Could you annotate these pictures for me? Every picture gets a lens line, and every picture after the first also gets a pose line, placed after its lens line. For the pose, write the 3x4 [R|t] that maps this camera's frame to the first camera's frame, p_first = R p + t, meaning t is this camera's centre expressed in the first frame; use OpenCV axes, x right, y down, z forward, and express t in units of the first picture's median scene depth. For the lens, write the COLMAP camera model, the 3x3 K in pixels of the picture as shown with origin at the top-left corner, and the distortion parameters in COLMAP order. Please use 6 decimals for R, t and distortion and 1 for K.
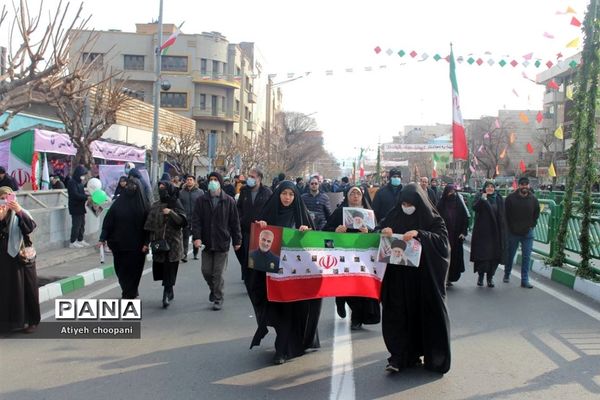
lens RADIAL K [[752.2, 0, 300.0], [0, 752.2, 200.0], [0, 0, 1]] dist [-0.057538, -0.013430]
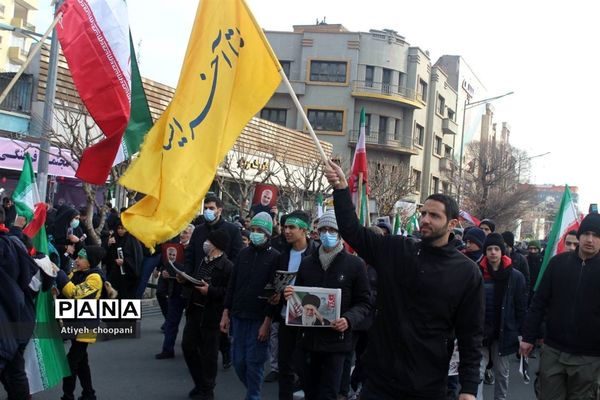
lens RADIAL K [[730.5, 0, 300.0], [0, 730.5, 200.0], [0, 0, 1]] dist [-0.018550, 0.008098]
pose [[0.934865, 0.042098, -0.352498, 0.062805], [-0.069262, 0.995492, -0.064801, -0.007140], [0.348181, 0.084994, 0.933566, 0.317910]]
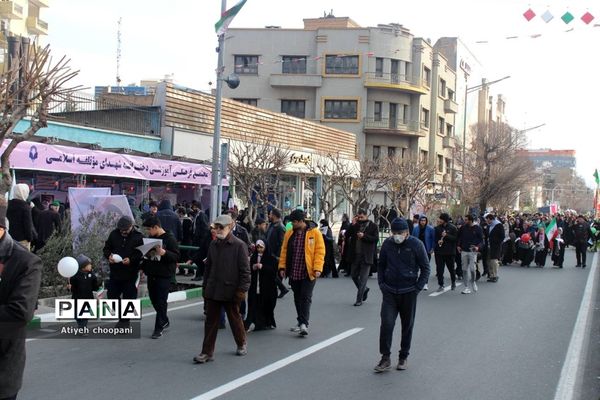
lens RADIAL K [[841.7, 0, 300.0], [0, 841.7, 200.0], [0, 0, 1]] dist [0.003437, 0.033035]
pose [[0.950344, 0.012239, -0.310962, 0.071171], [-0.023277, 0.999223, -0.031810, -0.005633], [0.310331, 0.037469, 0.949890, 0.122942]]
